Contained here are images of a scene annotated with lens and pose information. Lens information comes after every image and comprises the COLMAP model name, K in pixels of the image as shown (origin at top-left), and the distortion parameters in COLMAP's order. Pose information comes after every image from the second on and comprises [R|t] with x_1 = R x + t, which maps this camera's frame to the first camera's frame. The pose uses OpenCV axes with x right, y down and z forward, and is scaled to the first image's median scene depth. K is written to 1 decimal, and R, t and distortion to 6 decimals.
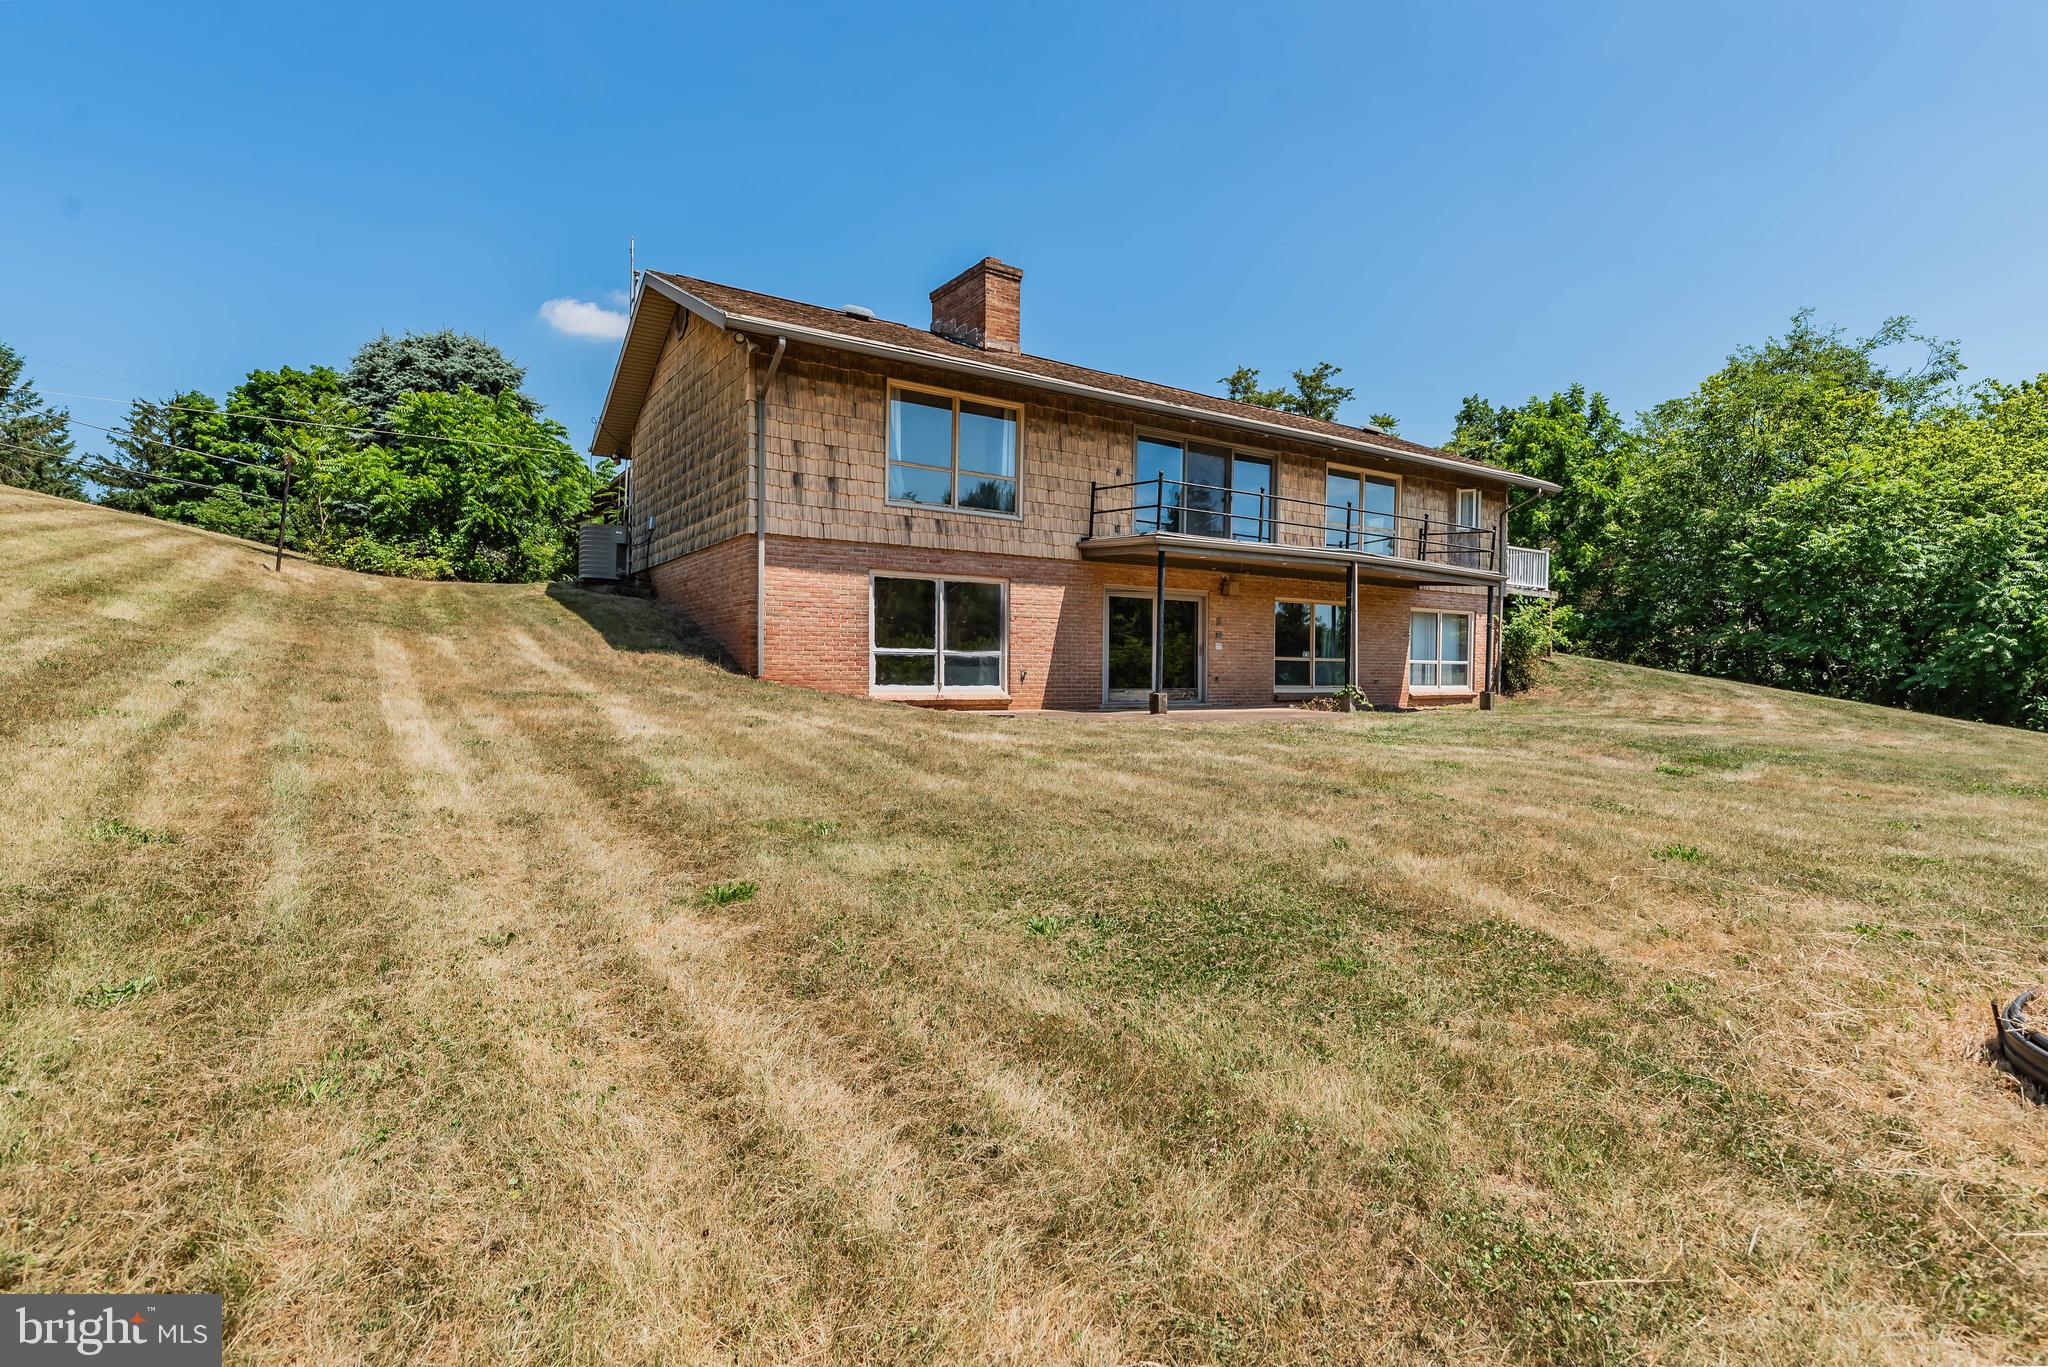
lens RADIAL K [[1013.1, 0, 1022.3], [0, 1013.1, 685.6], [0, 0, 1]] dist [-0.001357, 0.003502]
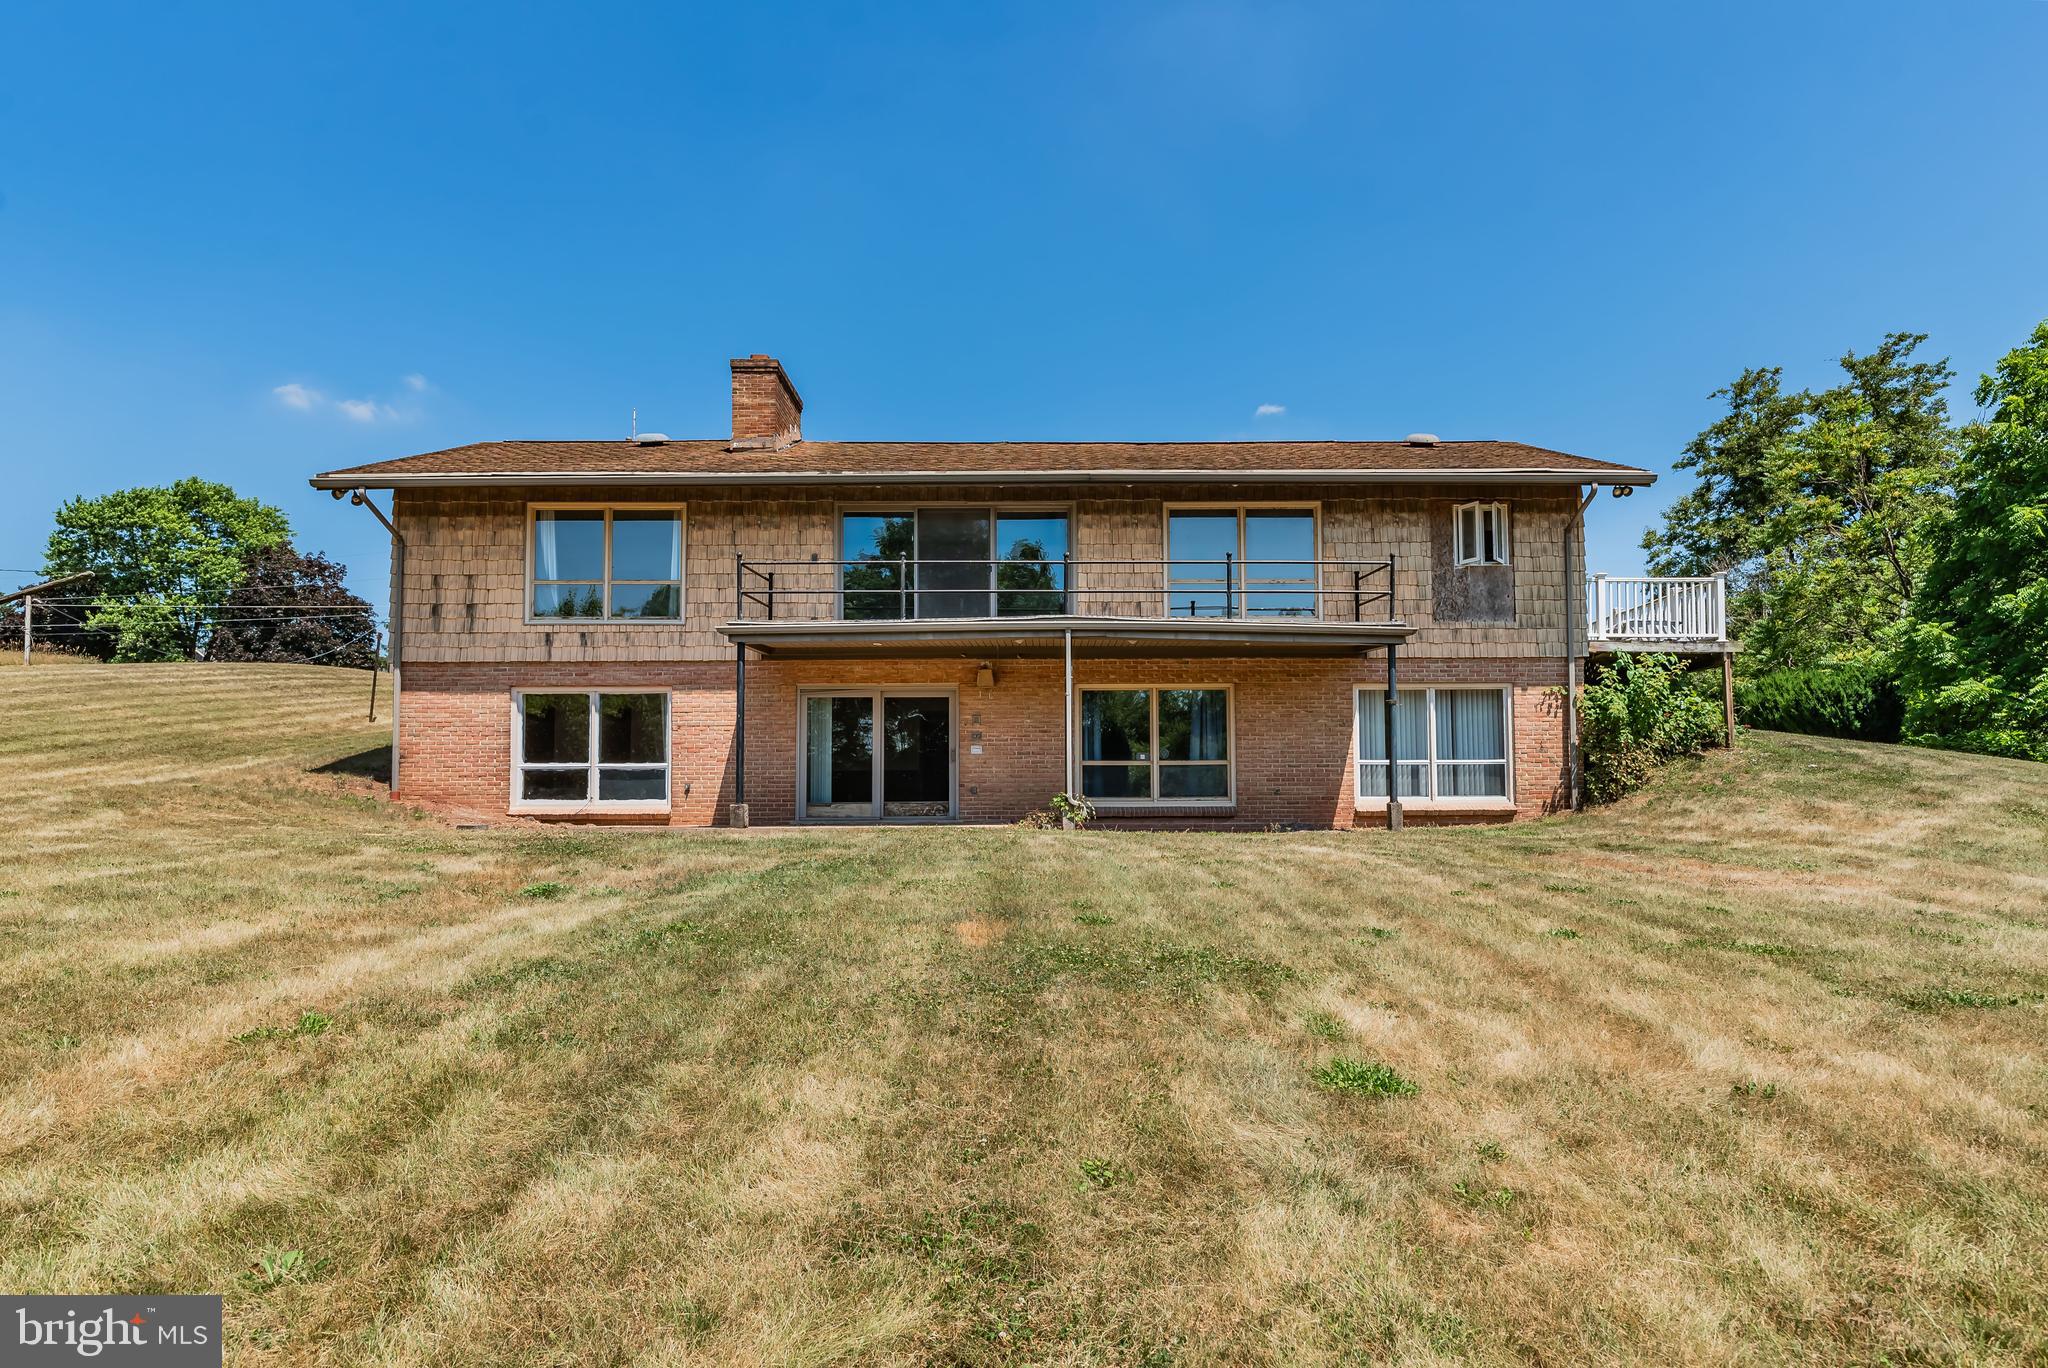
lens RADIAL K [[1013.1, 0, 1013.2], [0, 1013.1, 739.7], [0, 0, 1]] dist [-0.001357, 0.003502]
pose [[0.829268, -0.034802, -0.557767, 0.778717], [0.003483, 0.998362, -0.057115, -0.000419], [0.558841, 0.045421, 0.828030, 0.394422]]
